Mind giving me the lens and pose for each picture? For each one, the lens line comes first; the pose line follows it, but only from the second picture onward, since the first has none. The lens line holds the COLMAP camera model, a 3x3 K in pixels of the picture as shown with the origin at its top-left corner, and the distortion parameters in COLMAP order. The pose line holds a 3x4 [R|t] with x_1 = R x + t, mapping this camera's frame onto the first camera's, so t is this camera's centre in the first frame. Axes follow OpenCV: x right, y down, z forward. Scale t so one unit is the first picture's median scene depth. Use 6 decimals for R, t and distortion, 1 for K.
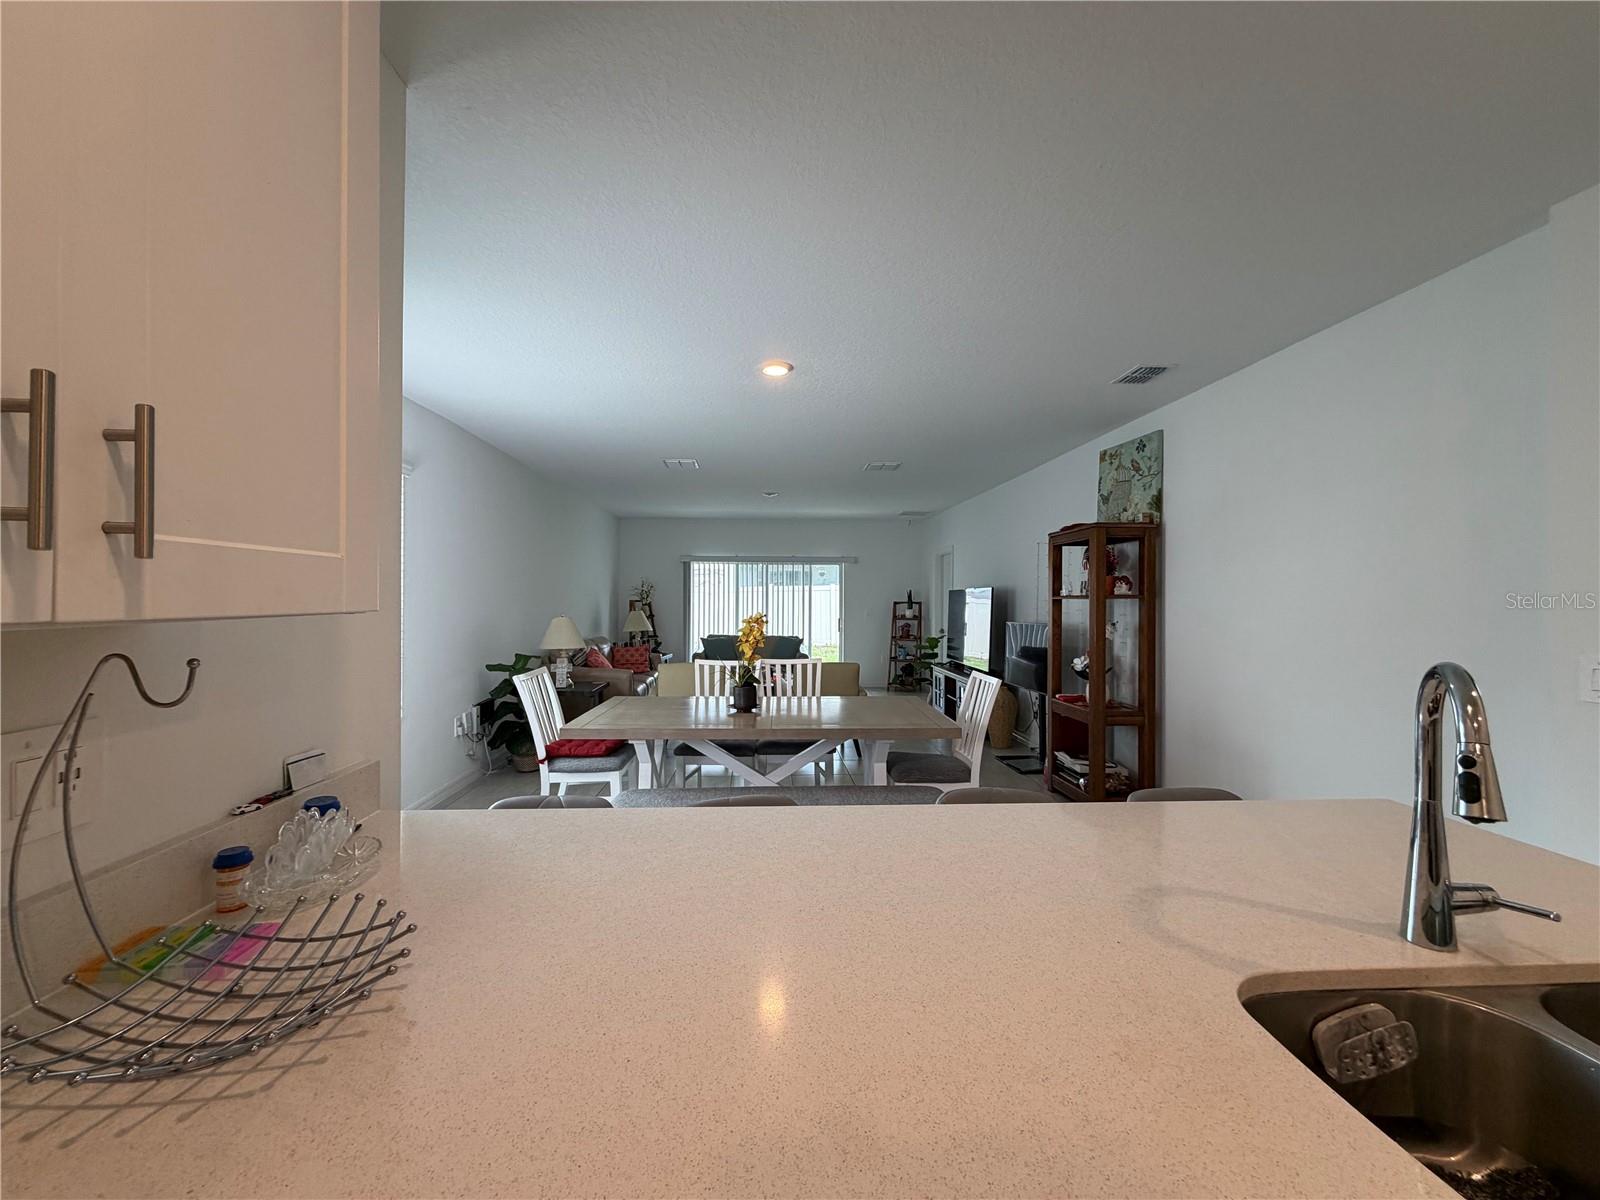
lens RADIAL K [[646.1, 0, 800.0], [0, 646.1, 600.0], [0, 0, 1]] dist [0.003111, -0.000303]
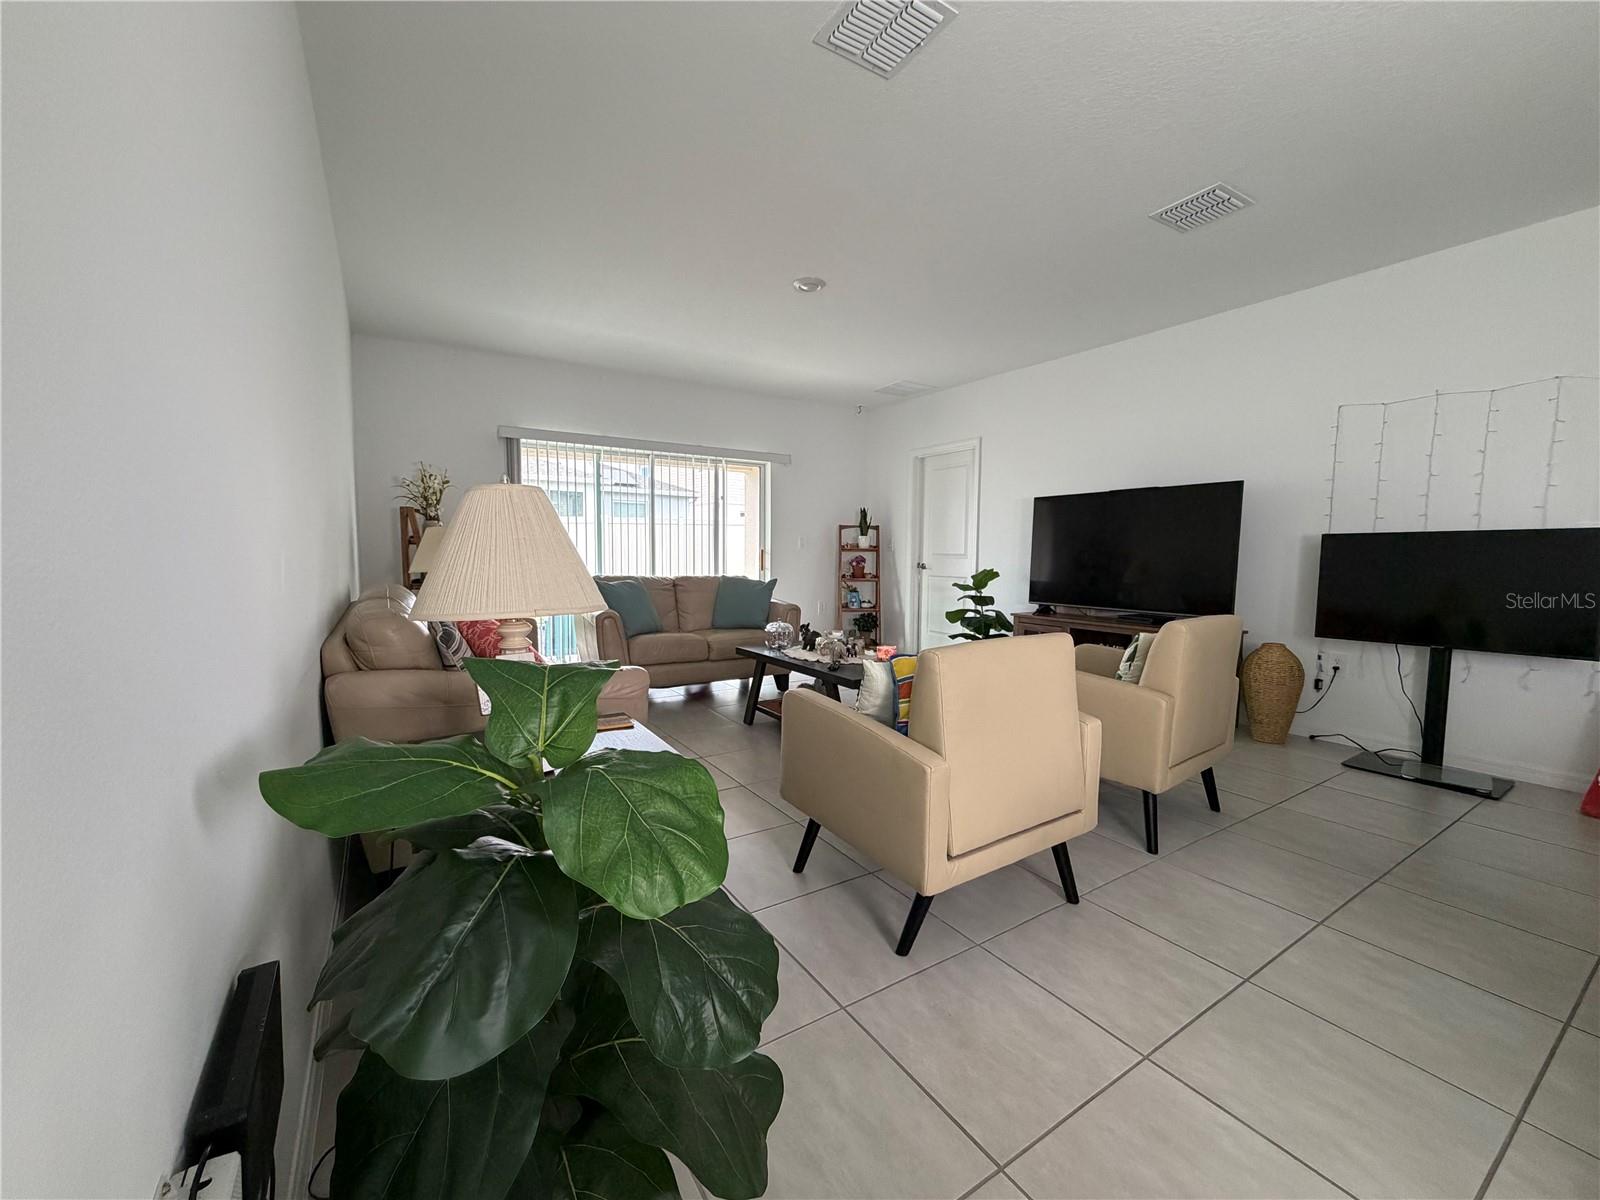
lens RADIAL K [[646.1, 0, 800.0], [0, 646.1, 600.0], [0, 0, 1]] dist [0.003111, -0.000303]
pose [[0.865397, -0.040506, 0.499447, -0.250117], [0.000883, 0.996849, 0.079316, 0.029346], [-0.501086, -0.068199, 0.862706, 0.450704]]
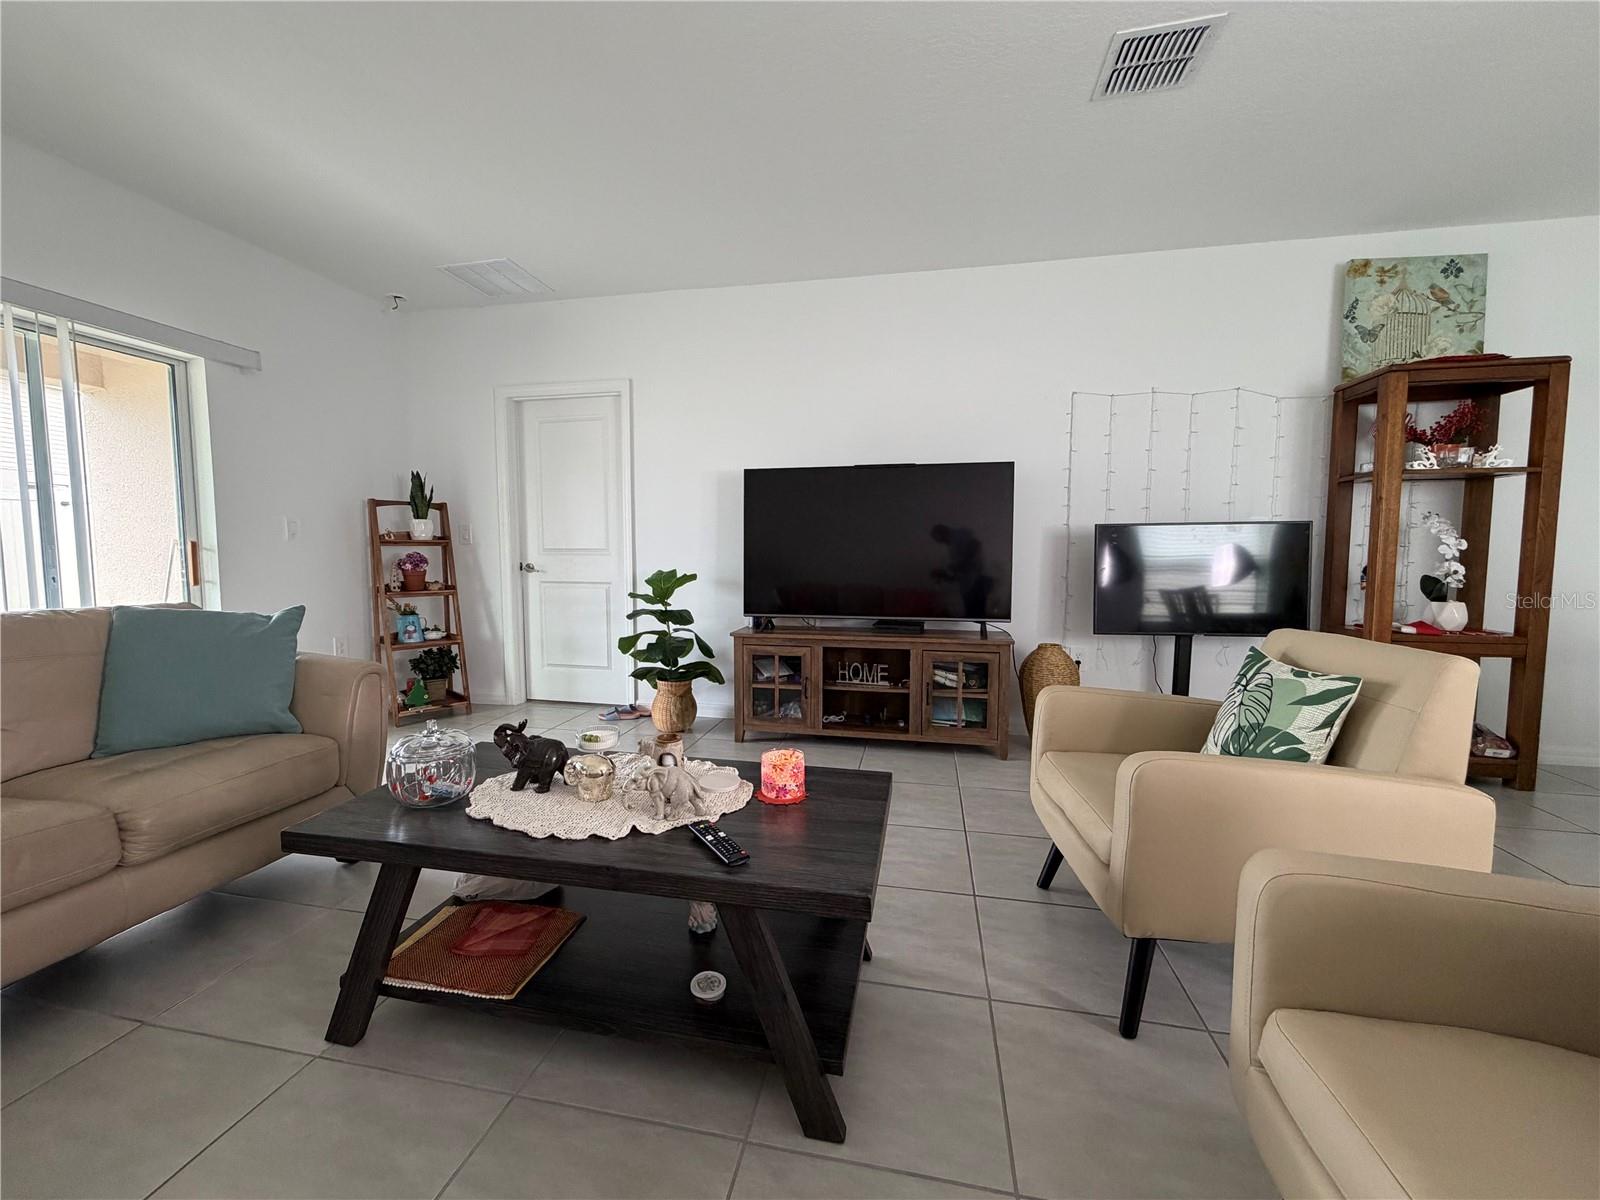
lens RADIAL K [[646.1, 0, 800.0], [0, 646.1, 600.0], [0, 0, 1]] dist [0.003111, -0.000303]
pose [[0.253807, -0.084329, 0.963572, -0.178877], [0.000593, 0.996206, 0.087029, 0.031440], [-0.967255, -0.021517, 0.252893, 0.690629]]
